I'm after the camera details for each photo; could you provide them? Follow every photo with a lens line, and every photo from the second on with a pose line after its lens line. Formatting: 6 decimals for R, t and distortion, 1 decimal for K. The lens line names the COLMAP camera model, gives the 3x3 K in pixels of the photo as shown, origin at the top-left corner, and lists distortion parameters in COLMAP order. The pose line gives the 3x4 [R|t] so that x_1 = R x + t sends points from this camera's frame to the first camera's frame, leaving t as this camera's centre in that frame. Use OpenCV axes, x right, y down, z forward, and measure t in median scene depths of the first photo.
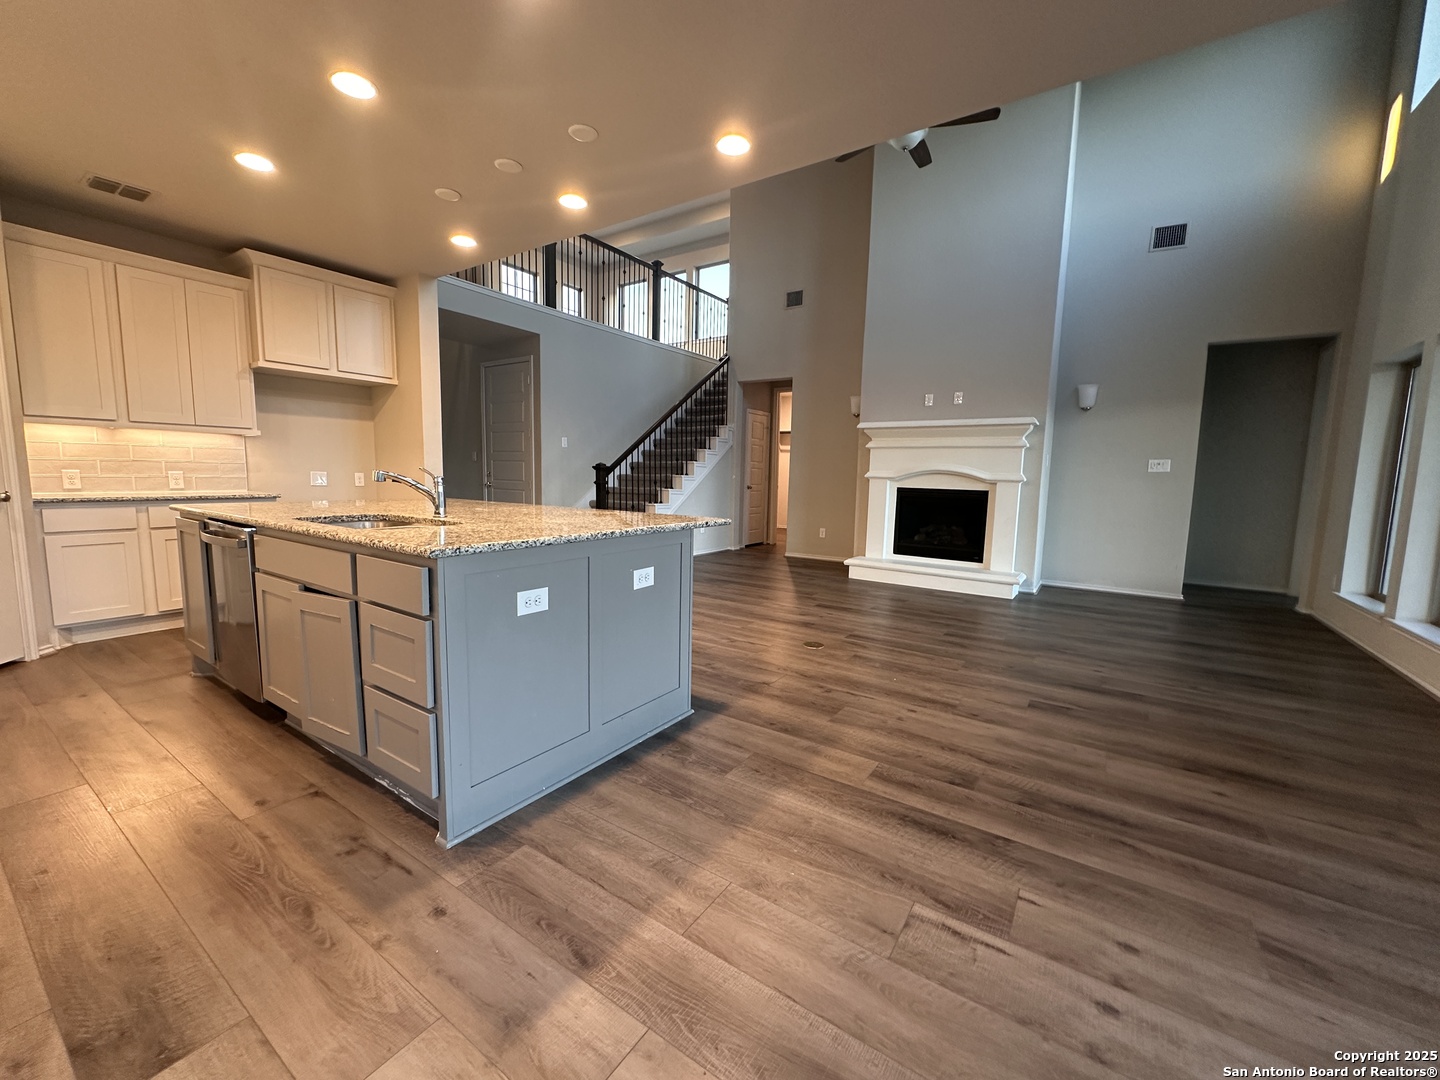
lens RADIAL K [[578.1, 0, 720.0], [0, 578.1, 540.0], [0, 0, 1]] dist [0.000371, 0.000453]
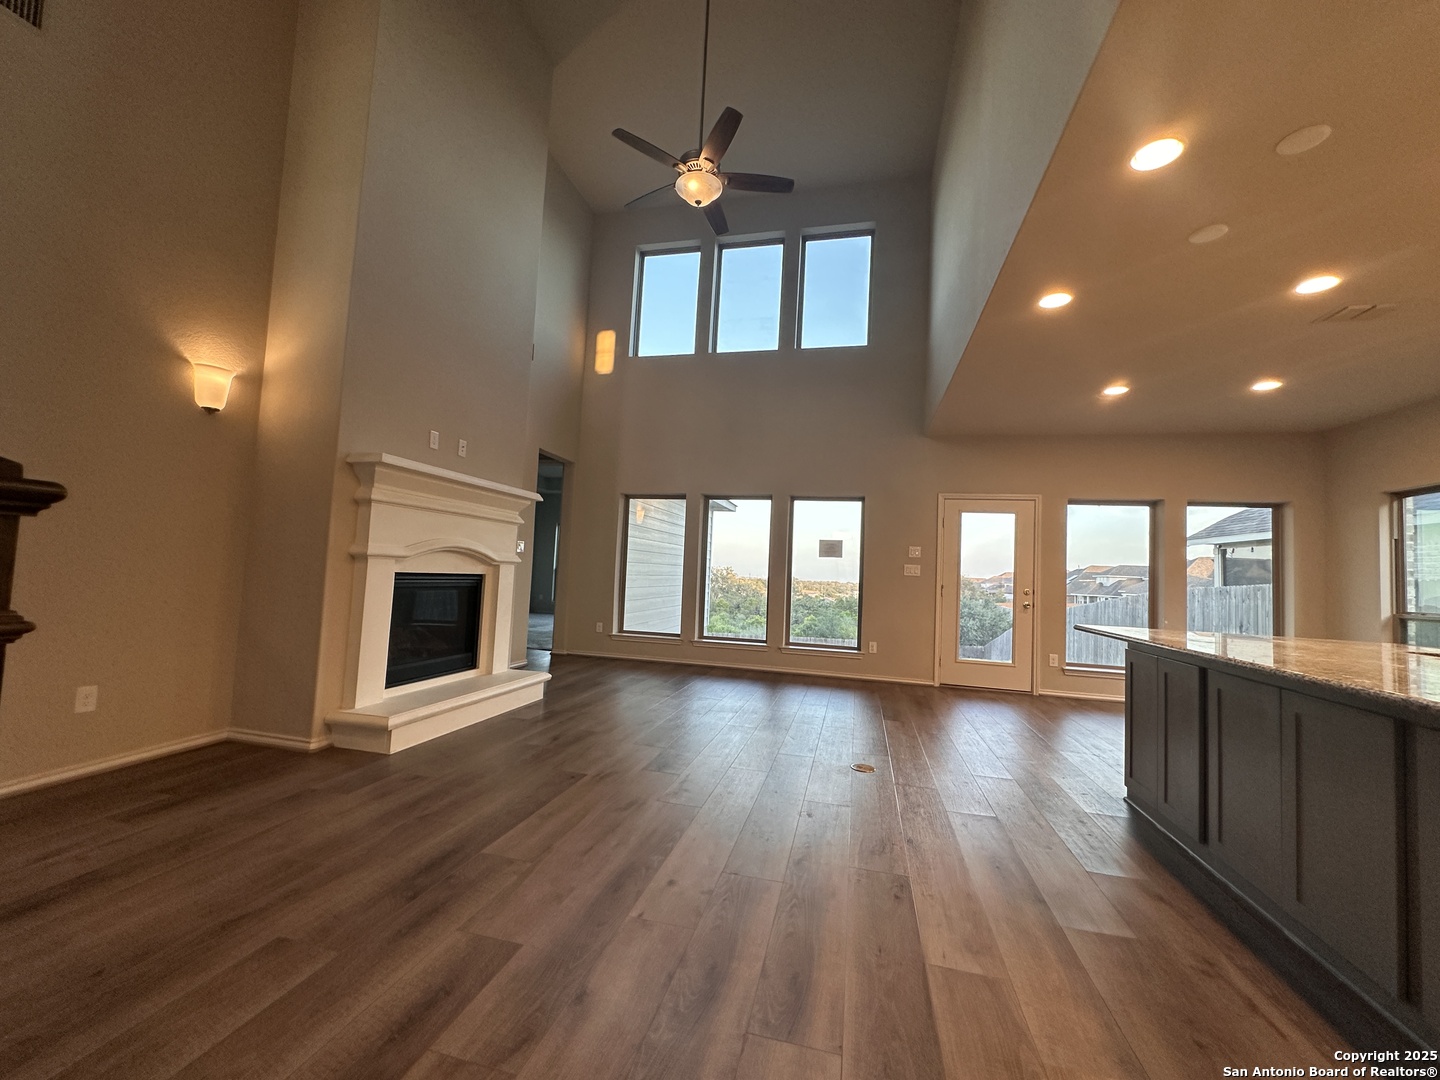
lens RADIAL K [[578.1, 0, 720.0], [0, 578.1, 540.0], [0, 0, 1]] dist [0.000371, 0.000453]
pose [[-0.346825, 0.021106, 0.937692, -0.485307], [0.055752, 0.998443, -0.001852, -0.147397], [-0.936271, 0.051636, -0.347462, 1.261378]]
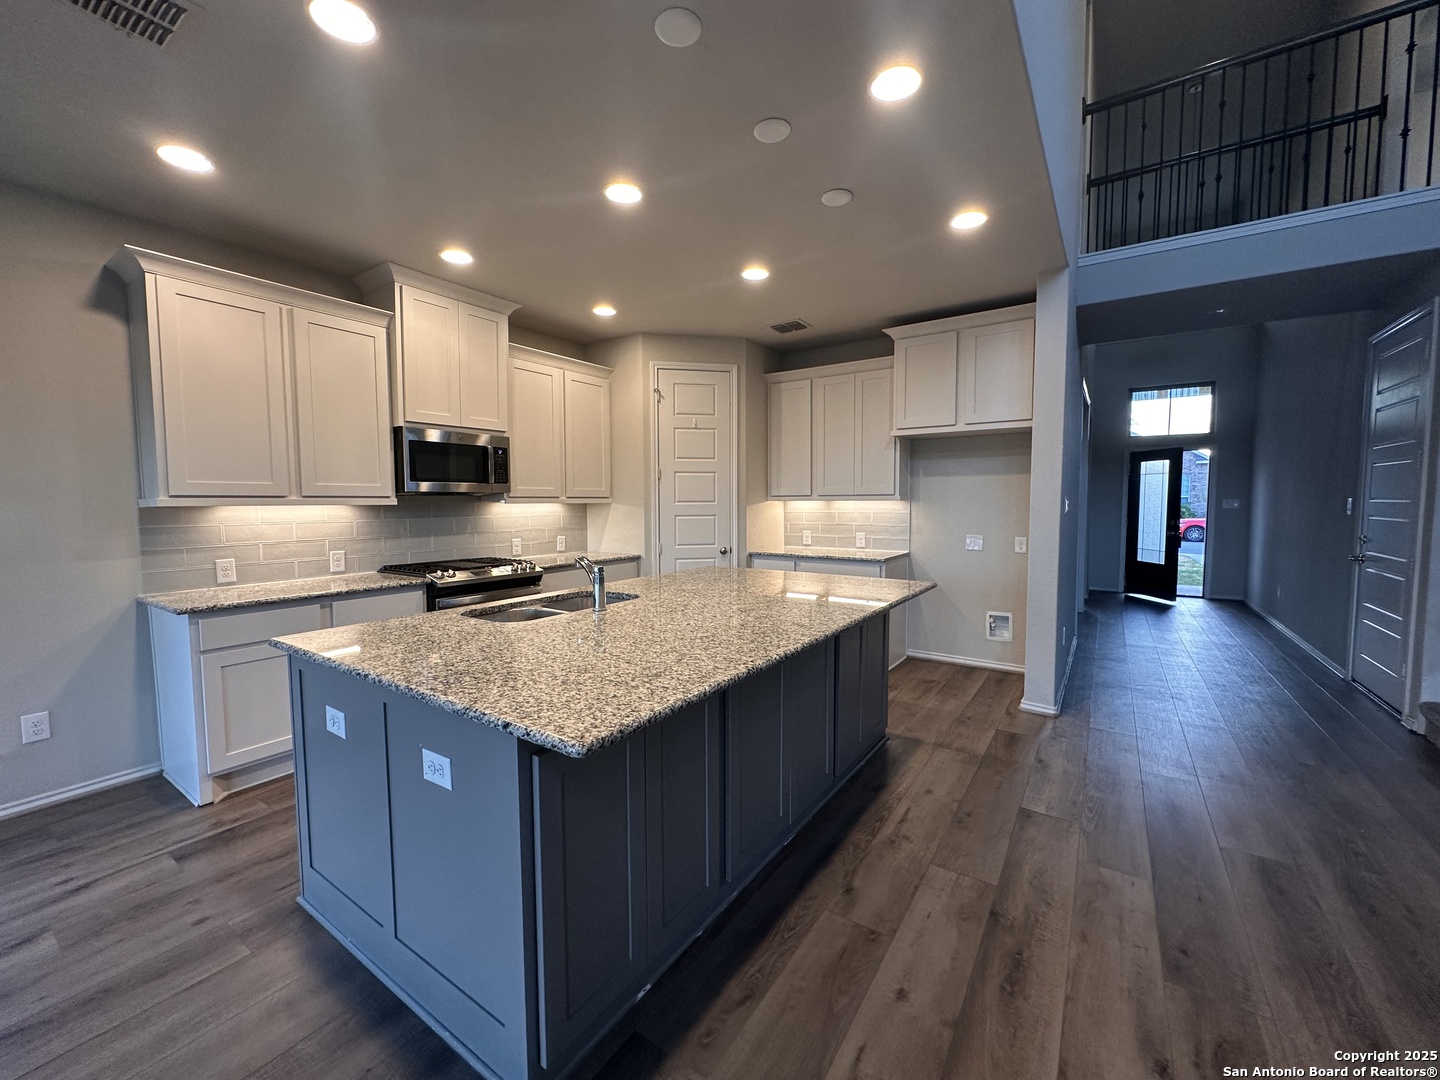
lens RADIAL K [[578.1, 0, 720.0], [0, 578.1, 540.0], [0, 0, 1]] dist [0.000371, 0.000453]
pose [[-0.002234, 0.042232, -0.999105, 0.242535], [-0.111561, 0.992860, 0.042217, -0.116515], [0.993755, 0.111555, 0.002494, 0.673604]]
